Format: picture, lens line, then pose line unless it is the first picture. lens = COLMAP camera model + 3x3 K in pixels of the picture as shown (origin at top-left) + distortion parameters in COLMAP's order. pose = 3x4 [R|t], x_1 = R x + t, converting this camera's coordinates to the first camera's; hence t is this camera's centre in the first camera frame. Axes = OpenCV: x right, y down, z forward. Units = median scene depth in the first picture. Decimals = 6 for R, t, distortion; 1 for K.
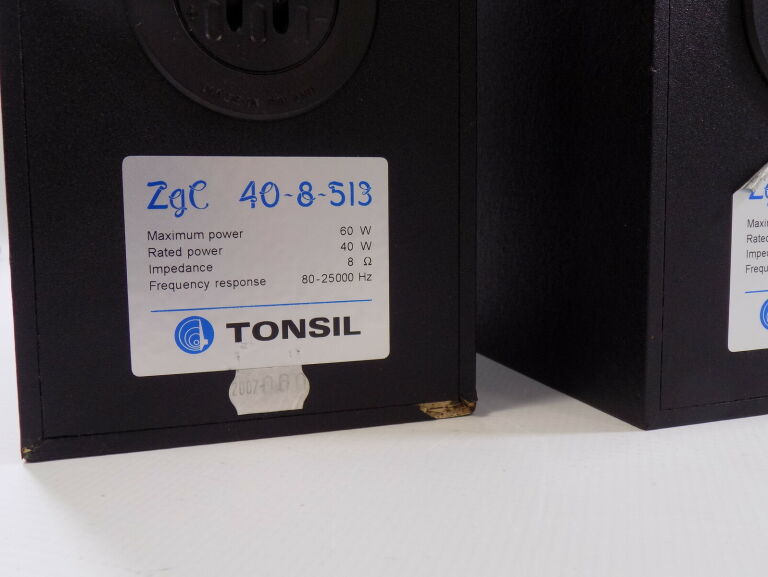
lens RADIAL K [[757.6, 0, 380.1], [0, 757.6, 283.8], [0, 0, 1]] dist [-0.037634, 0.000000]
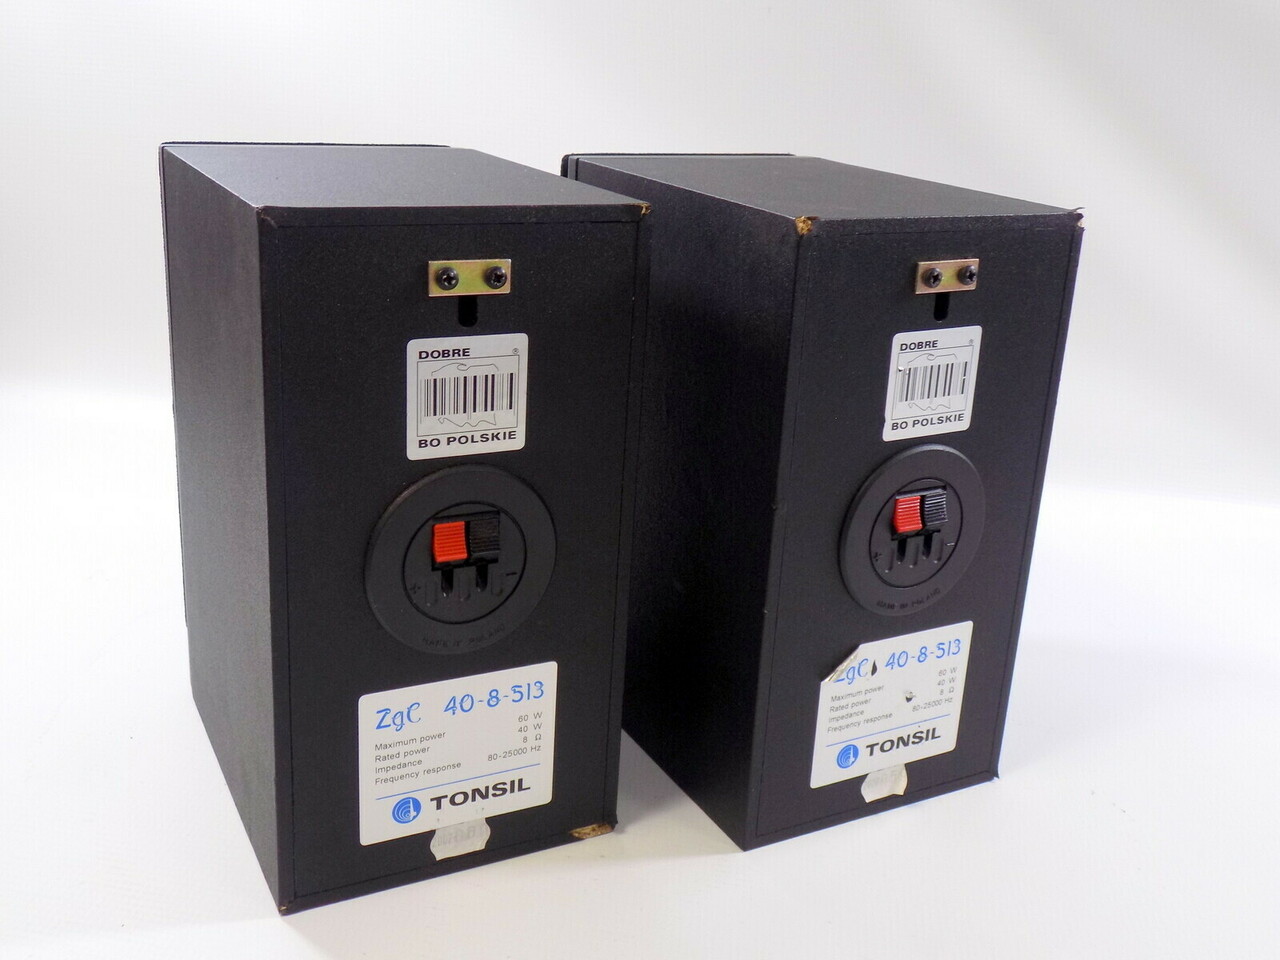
lens RADIAL K [[1262.7, 0, 642.6], [0, 1262.7, 476.2], [0, 0, 1]] dist [-0.037634, 0.000000]
pose [[0.981234, 0.009237, 0.192600, -0.259993], [-0.047622, 0.979518, 0.195642, -0.894144], [-0.186848, -0.201143, 0.961577, -0.982028]]
